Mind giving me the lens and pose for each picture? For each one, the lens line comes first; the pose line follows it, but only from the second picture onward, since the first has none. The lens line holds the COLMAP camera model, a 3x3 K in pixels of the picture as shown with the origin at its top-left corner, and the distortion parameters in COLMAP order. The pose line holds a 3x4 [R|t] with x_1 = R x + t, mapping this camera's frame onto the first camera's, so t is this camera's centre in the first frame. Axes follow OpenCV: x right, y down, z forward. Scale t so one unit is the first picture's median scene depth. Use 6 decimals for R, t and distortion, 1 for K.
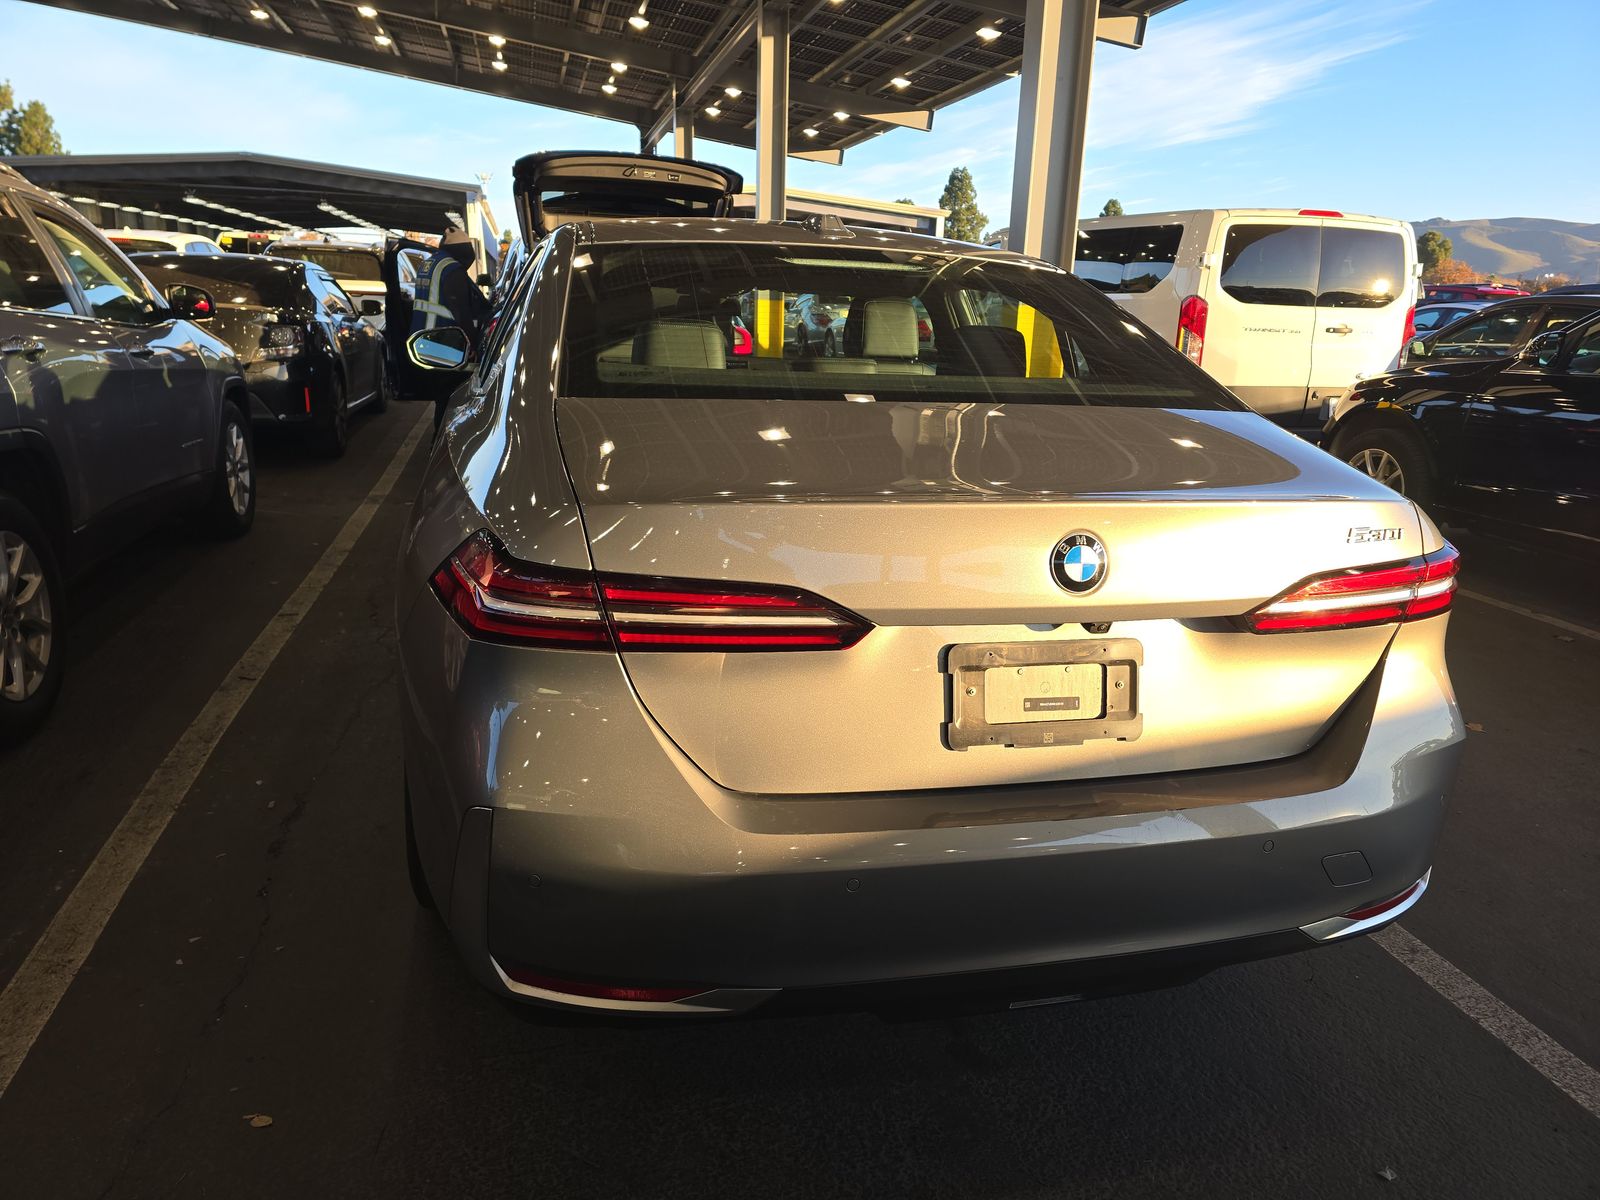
lens RADIAL K [[1063.1, 0, 804.6], [0, 1063.1, 606.5], [0, 0, 1]] dist [0.046108, -0.037794]
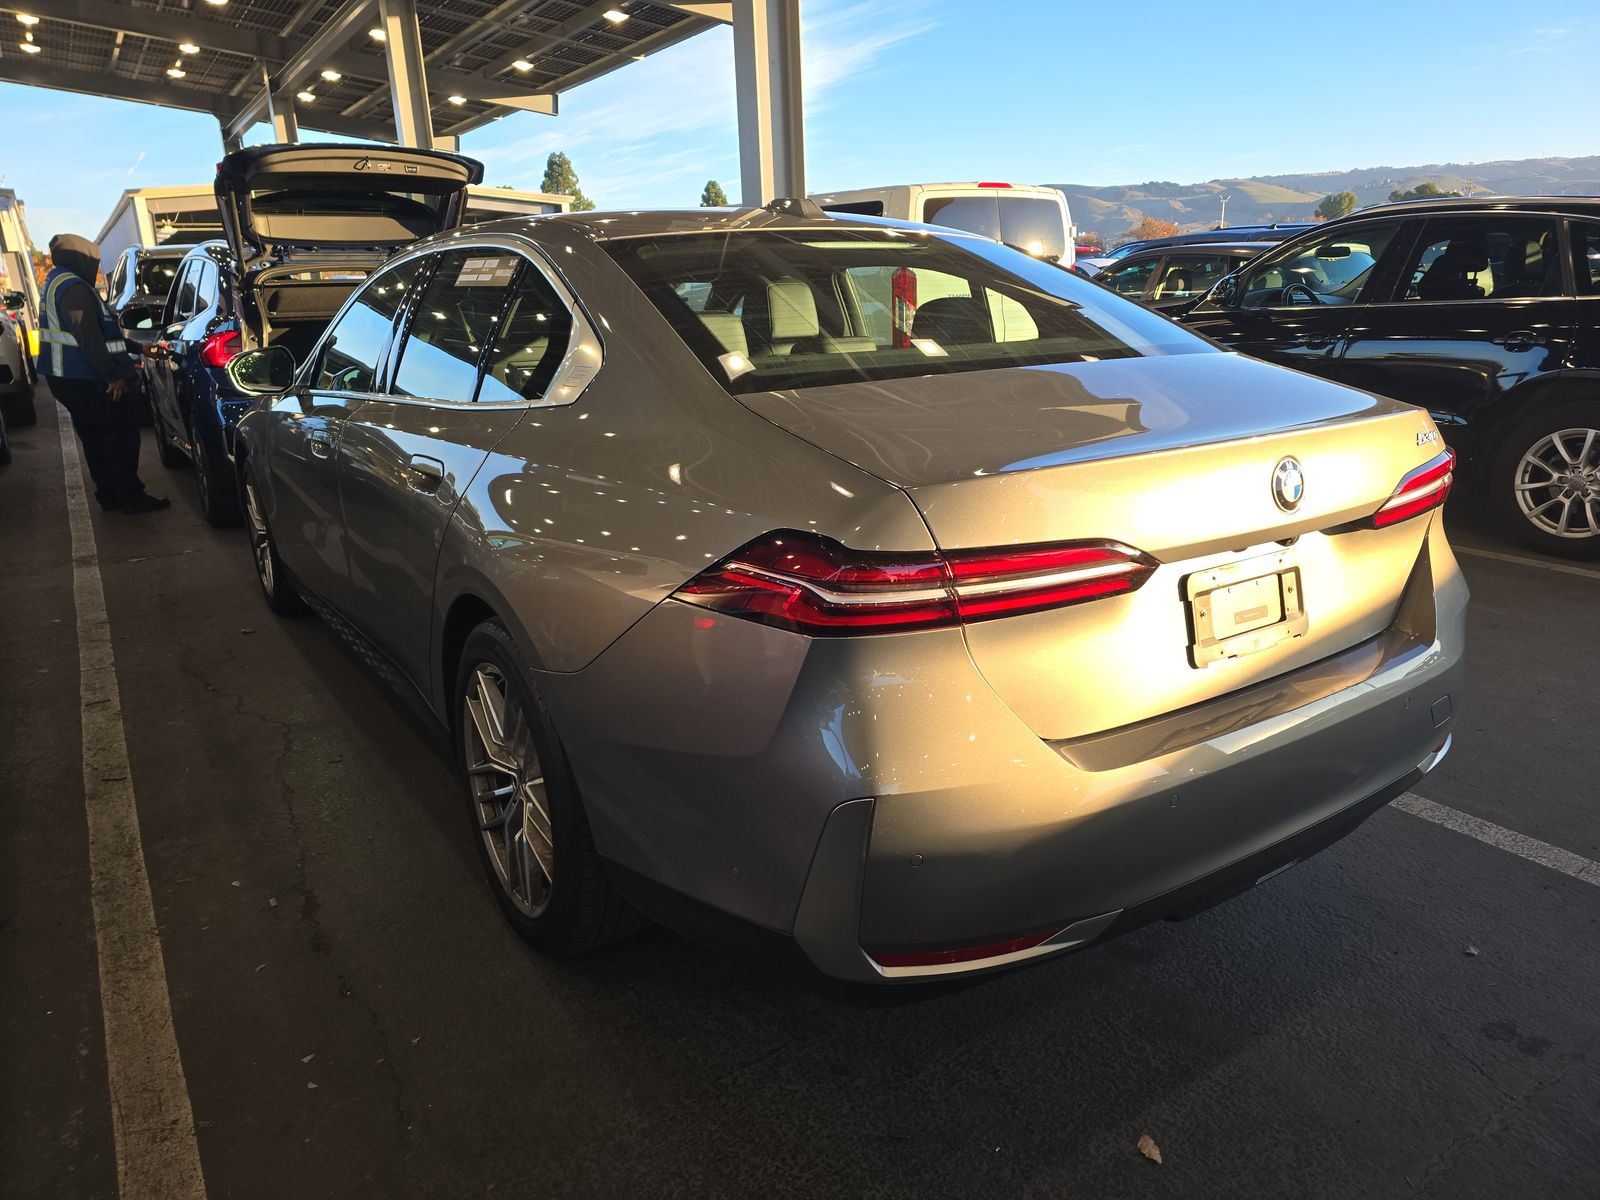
lens RADIAL K [[1063.1, 0, 804.6], [0, 1063.1, 606.5], [0, 0, 1]] dist [0.046108, -0.037794]
pose [[0.939623, -0.158617, 0.303232, -0.105163], [0.154761, 0.987264, 0.036870, -0.006195], [-0.305218, 0.012285, 0.952203, 0.010558]]
